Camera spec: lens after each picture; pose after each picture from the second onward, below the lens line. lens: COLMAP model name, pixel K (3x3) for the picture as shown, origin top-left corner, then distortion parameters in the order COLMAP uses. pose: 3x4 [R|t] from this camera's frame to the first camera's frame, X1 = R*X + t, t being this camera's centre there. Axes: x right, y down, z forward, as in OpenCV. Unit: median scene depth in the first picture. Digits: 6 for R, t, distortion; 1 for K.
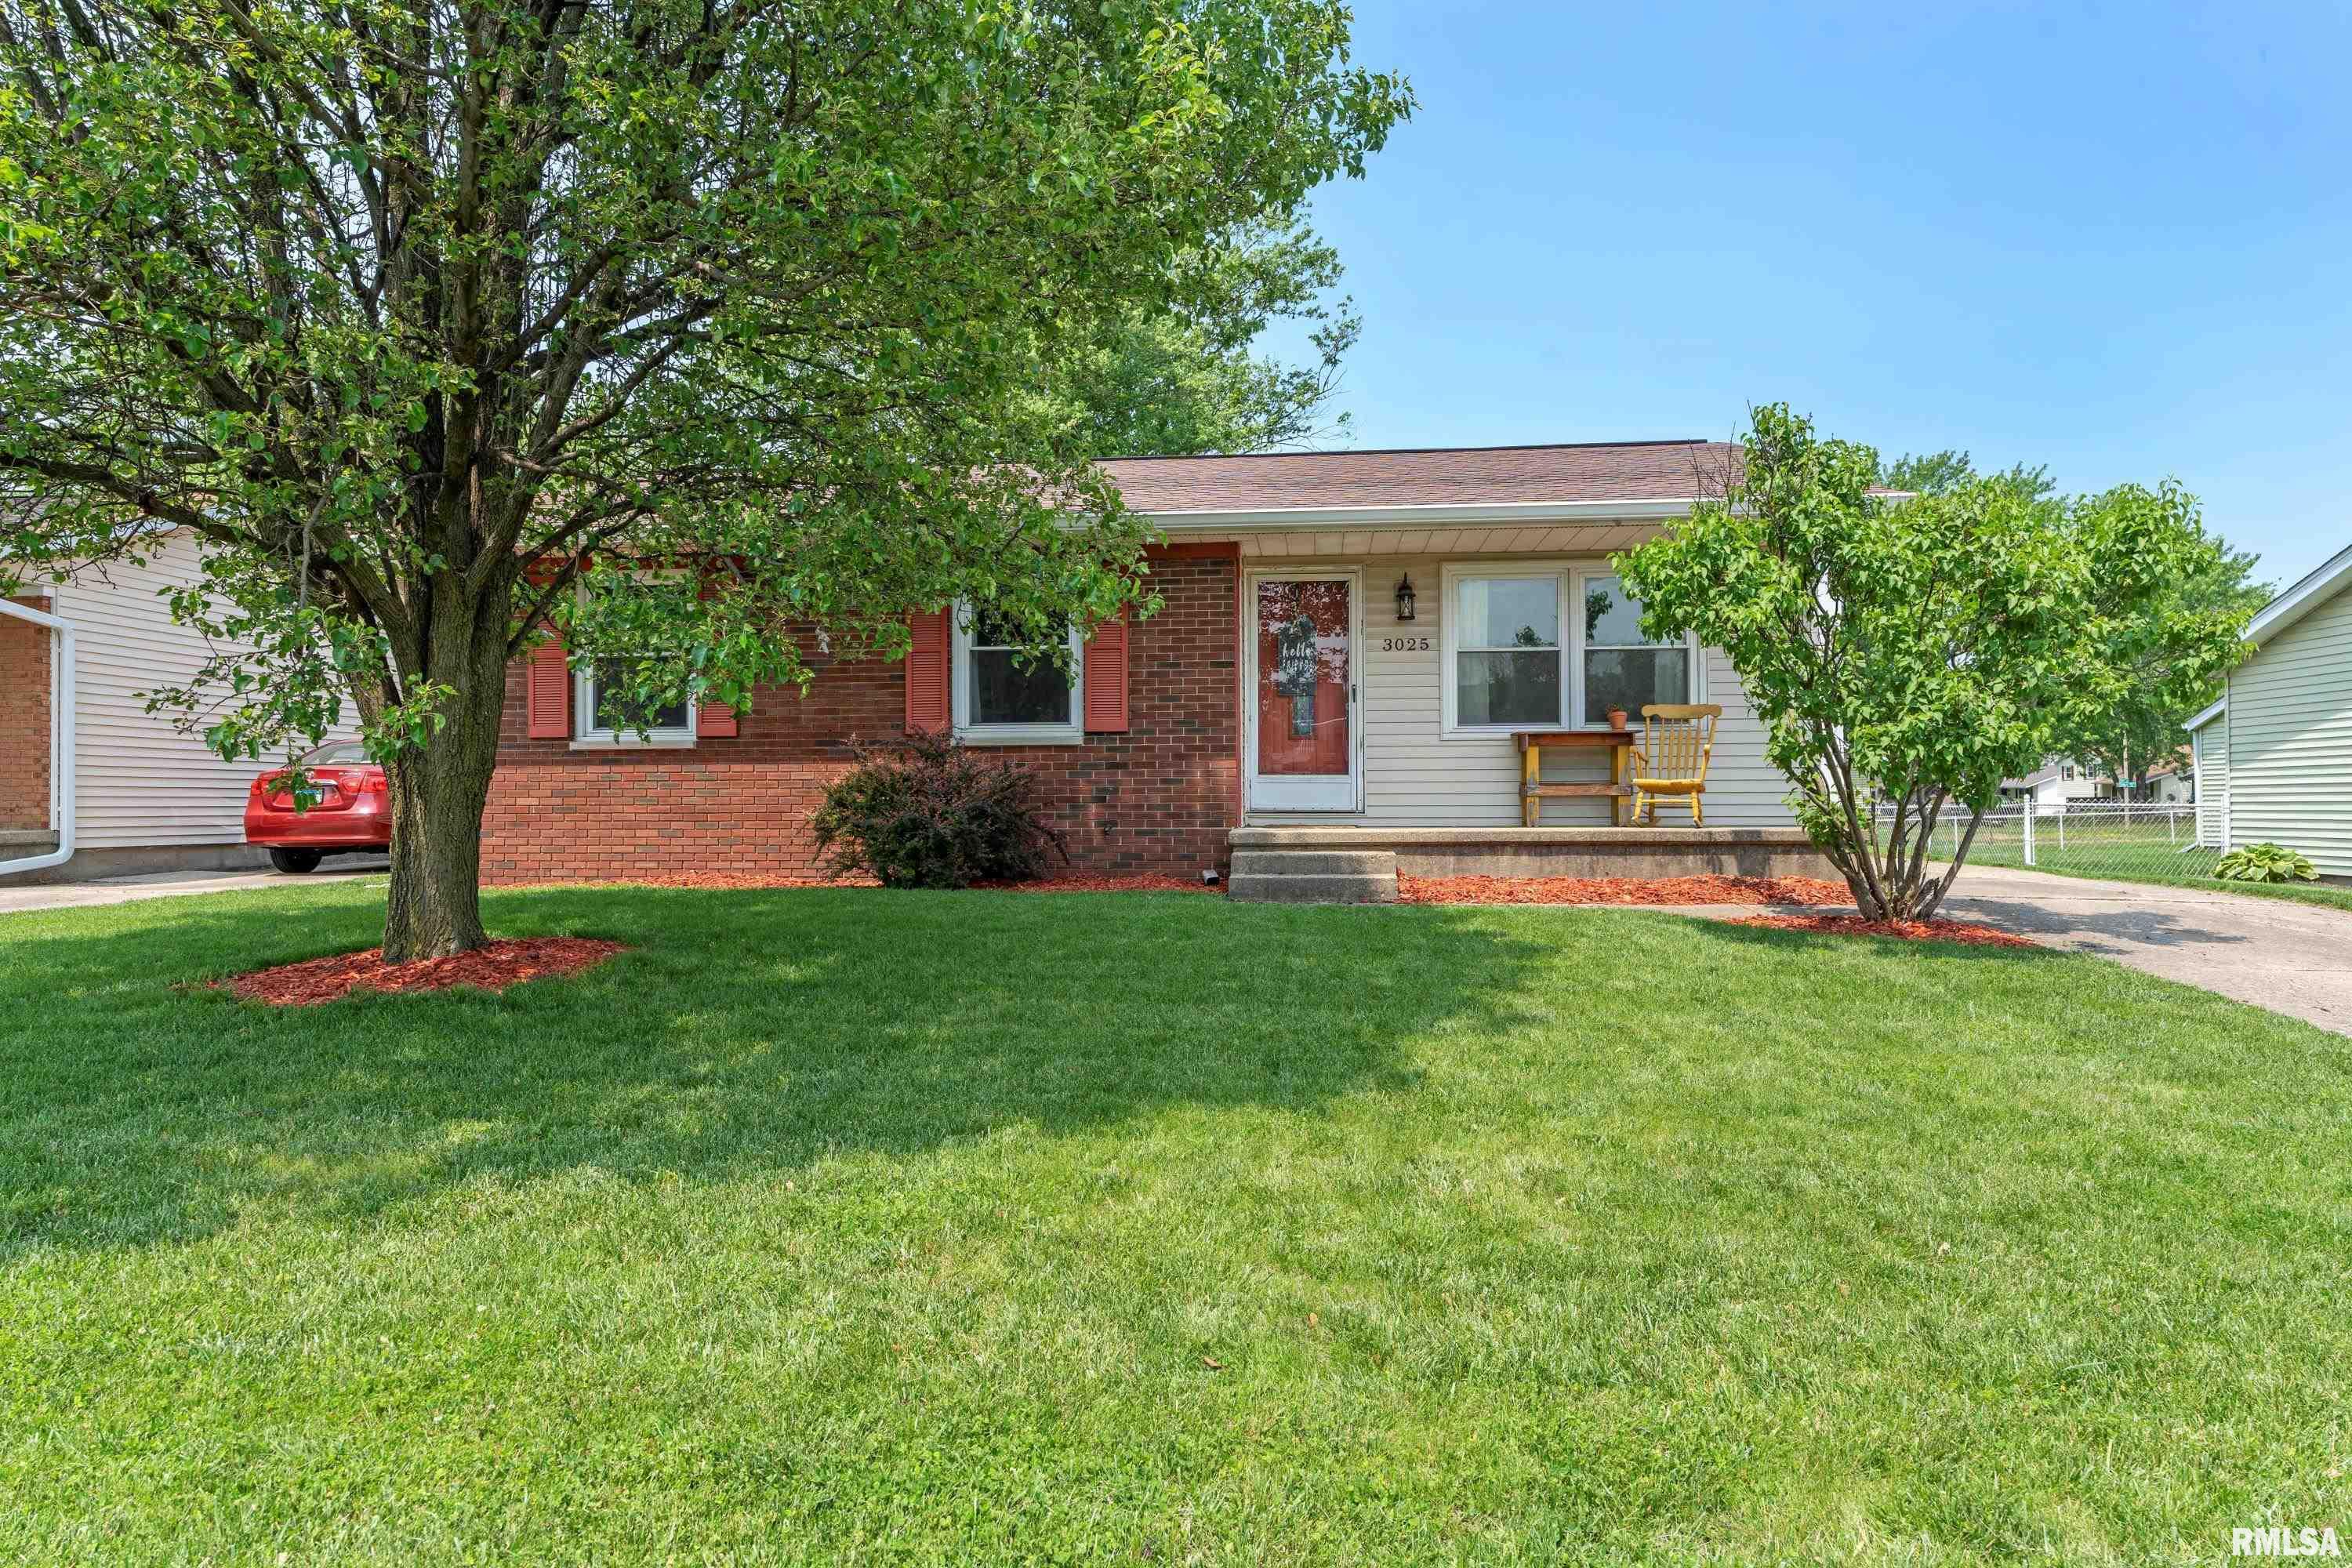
lens RADIAL K [[1451.5, 0, 1176.0], [0, 1451.5, 784.0], [0, 0, 1]] dist [-0.001022, -0.000191]
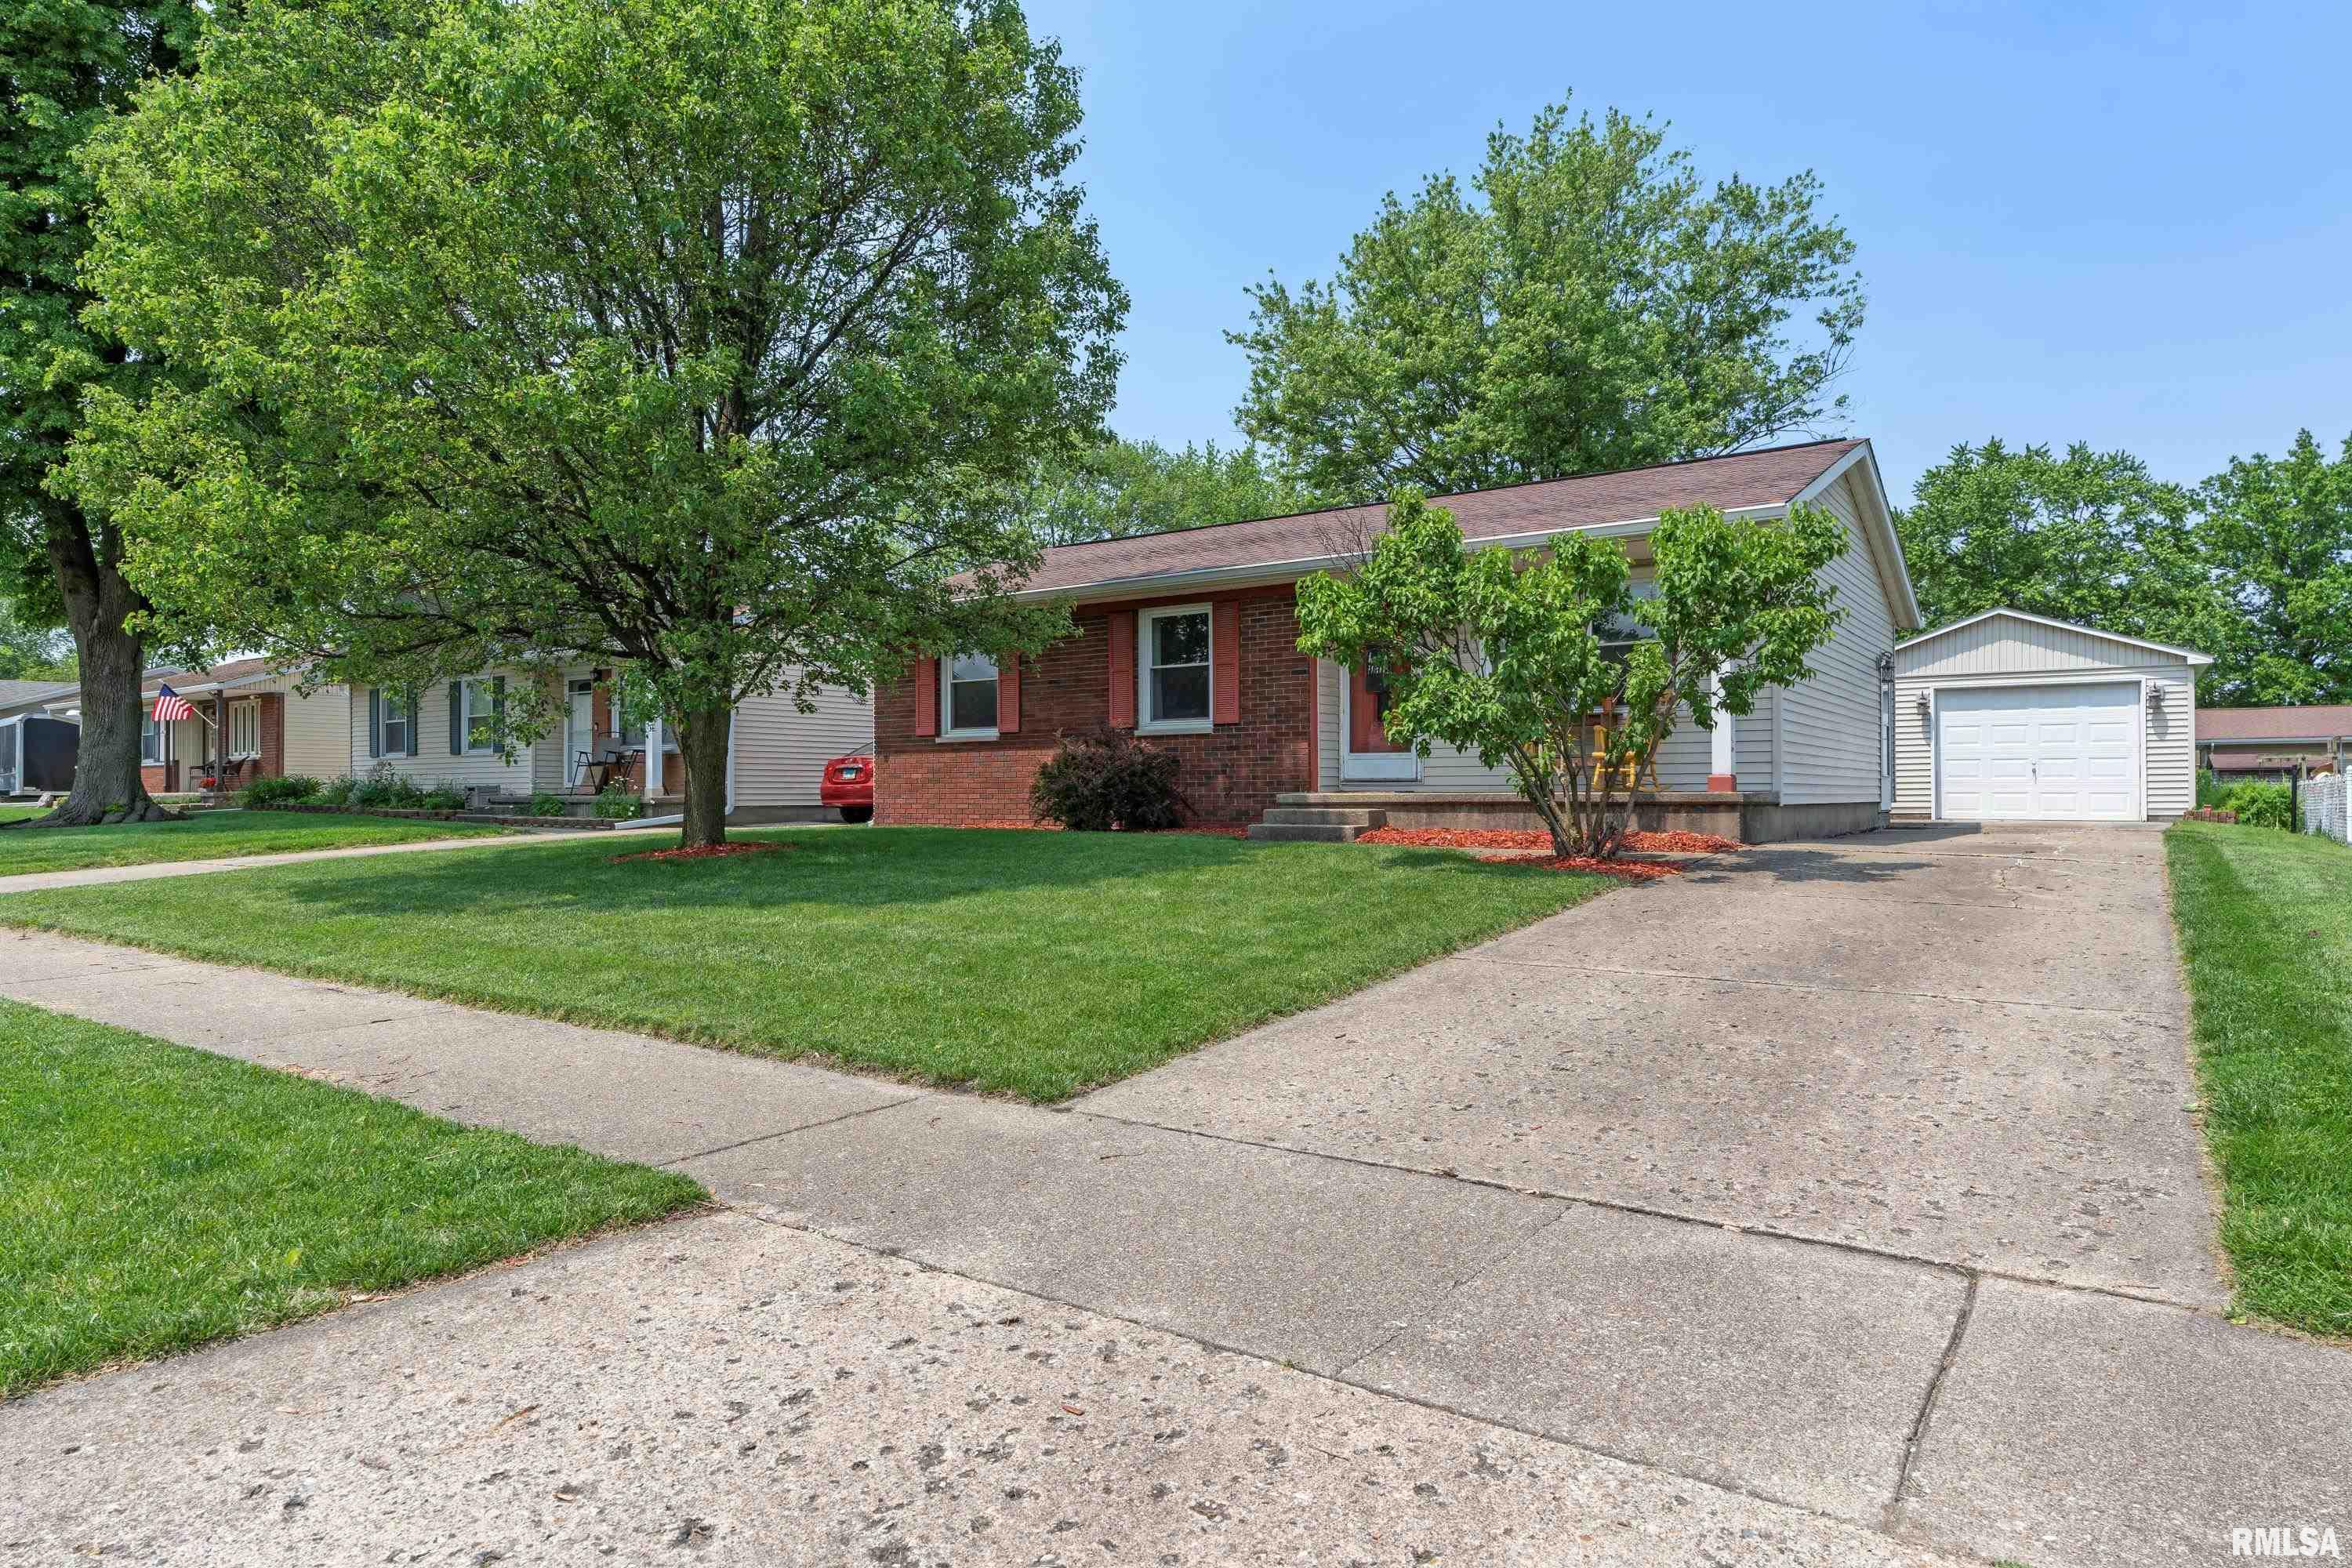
lens RADIAL K [[1398.0, 0, 1176.0], [0, 1398.0, 784.0], [0, 0, 1]] dist [-0.000484, -0.000247]
pose [[0.875847, -0.001672, -0.482586, 0.552345], [0.005572, 0.999962, 0.006648, 0.012685], [0.482557, -0.008512, 0.875823, -0.202734]]
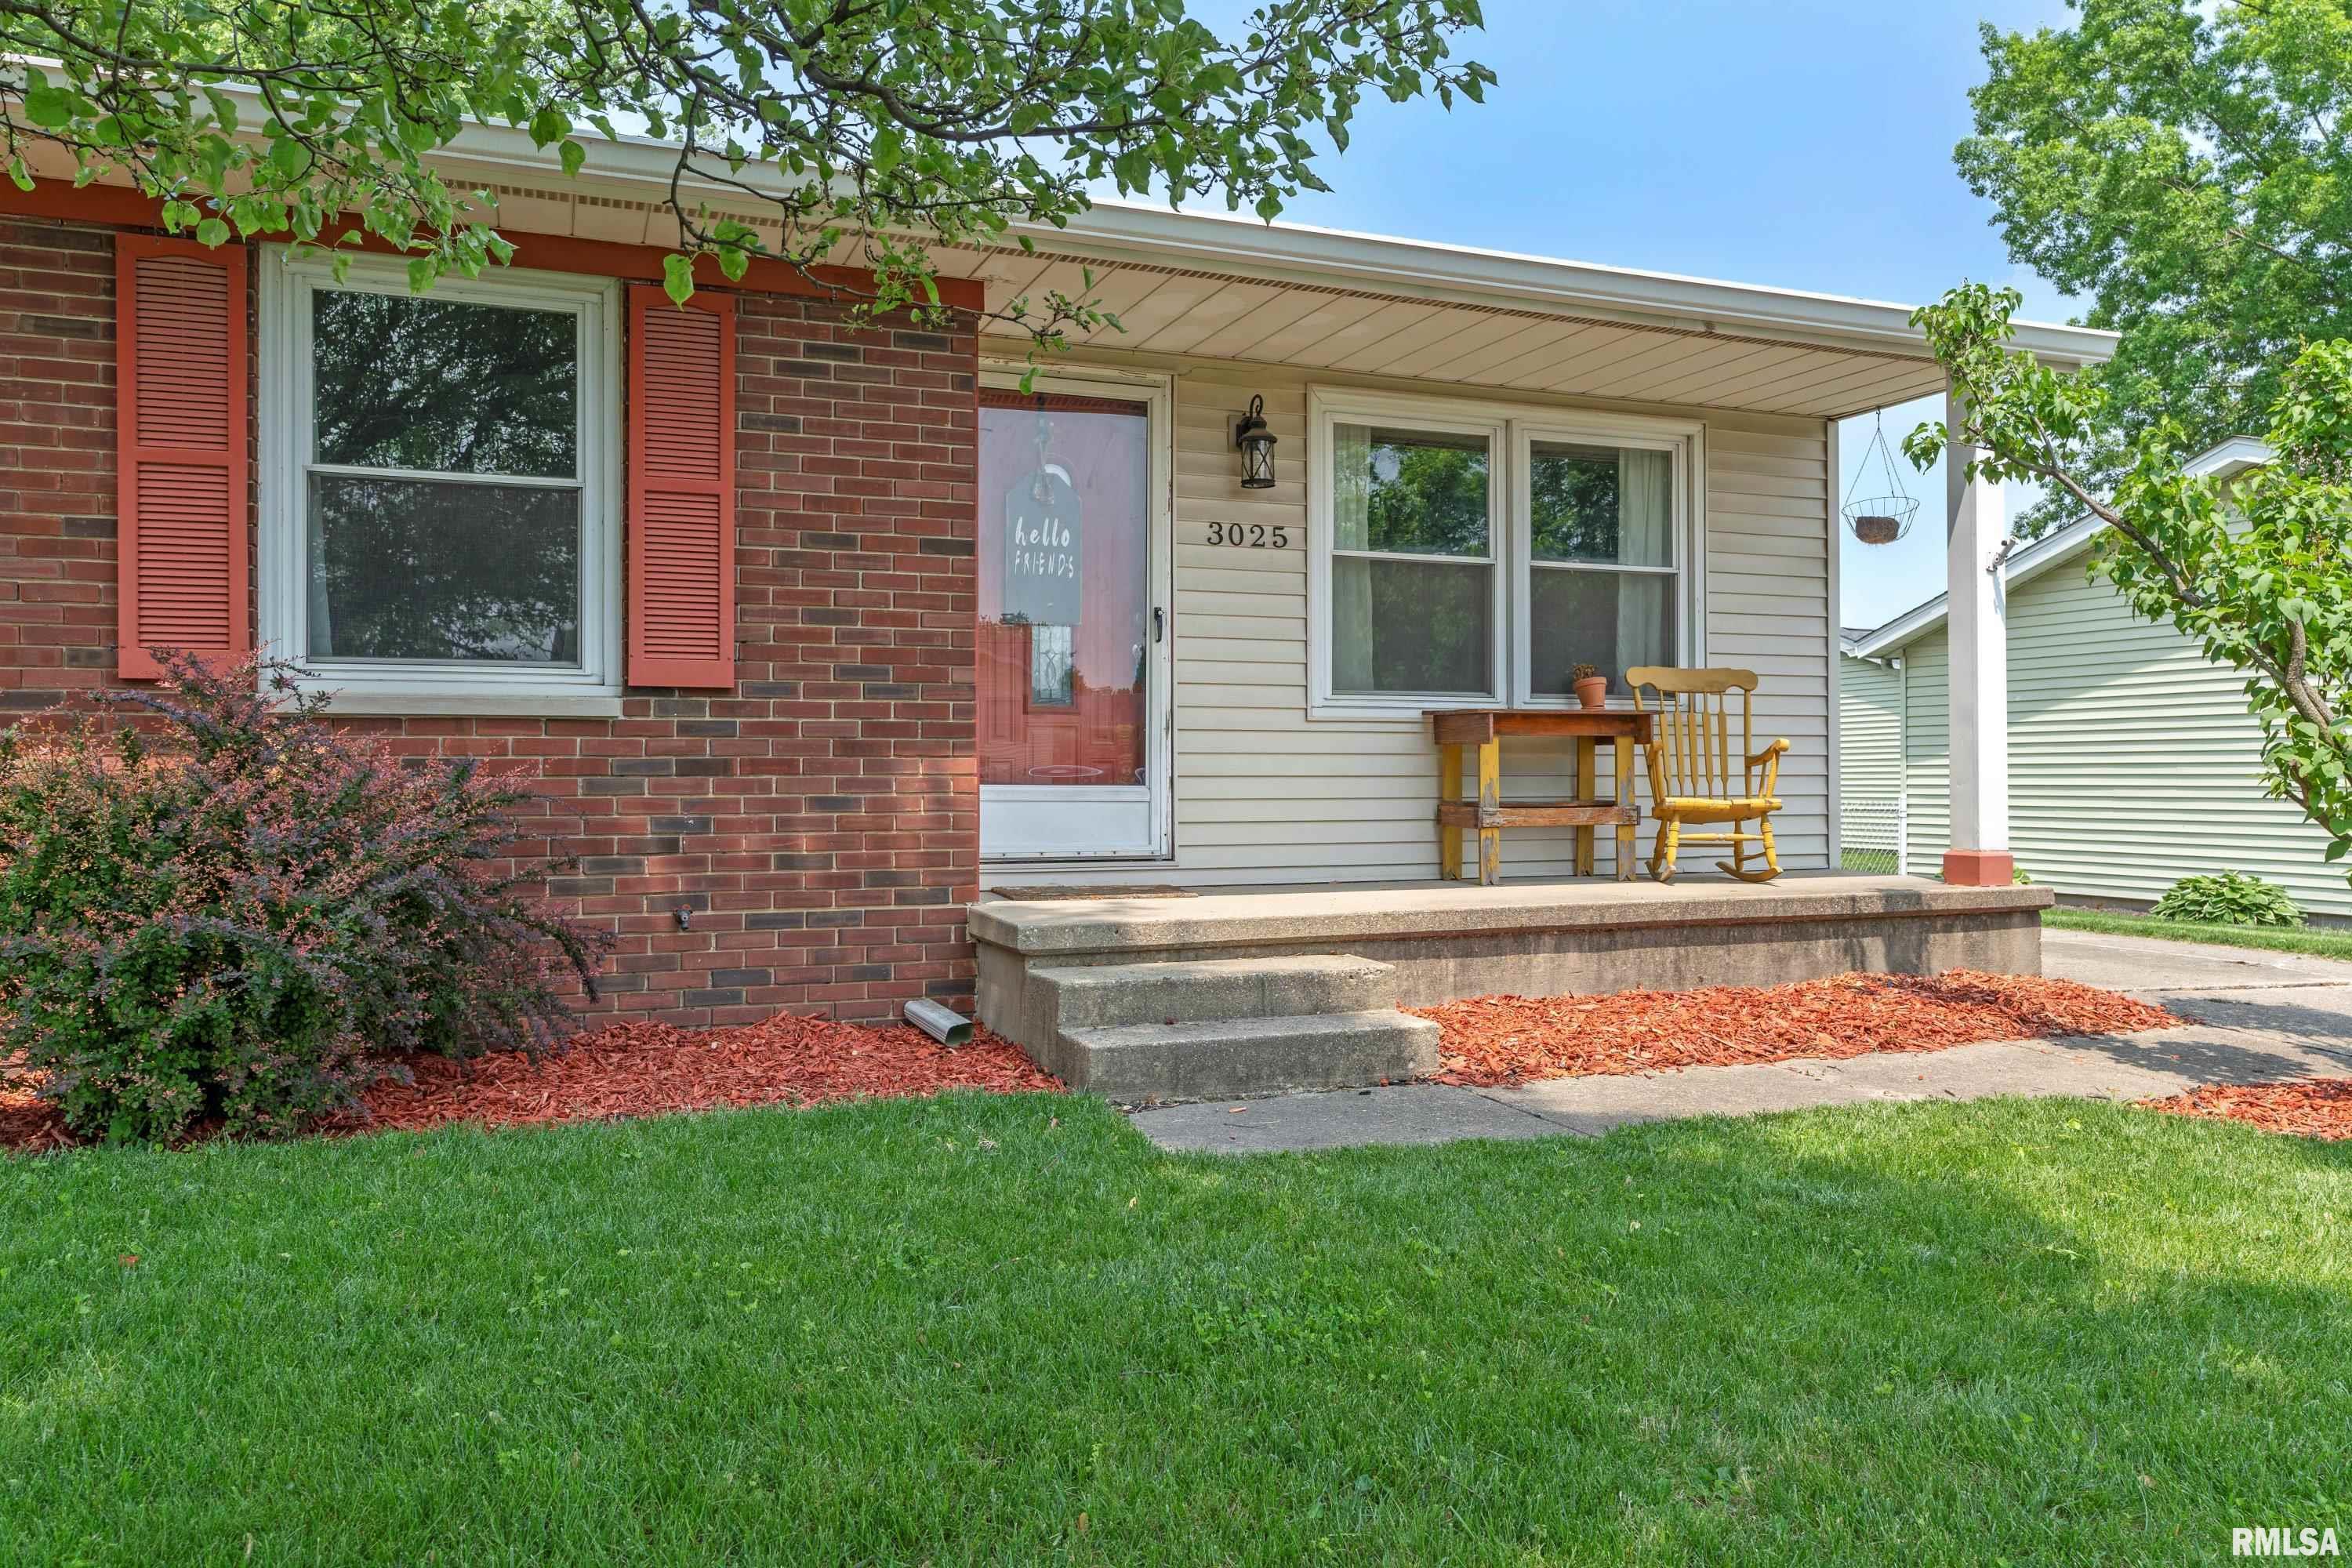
lens RADIAL K [[1635.9, 0, 1176.0], [0, 1635.9, 784.0], [0, 0, 1]] dist [-0.000484, 0.003006]
pose [[0.890838, 0.000593, 0.454320, -0.134763], [-0.008201, 0.999857, 0.014776, -0.015791], [-0.454247, -0.016889, 0.890716, 0.498150]]
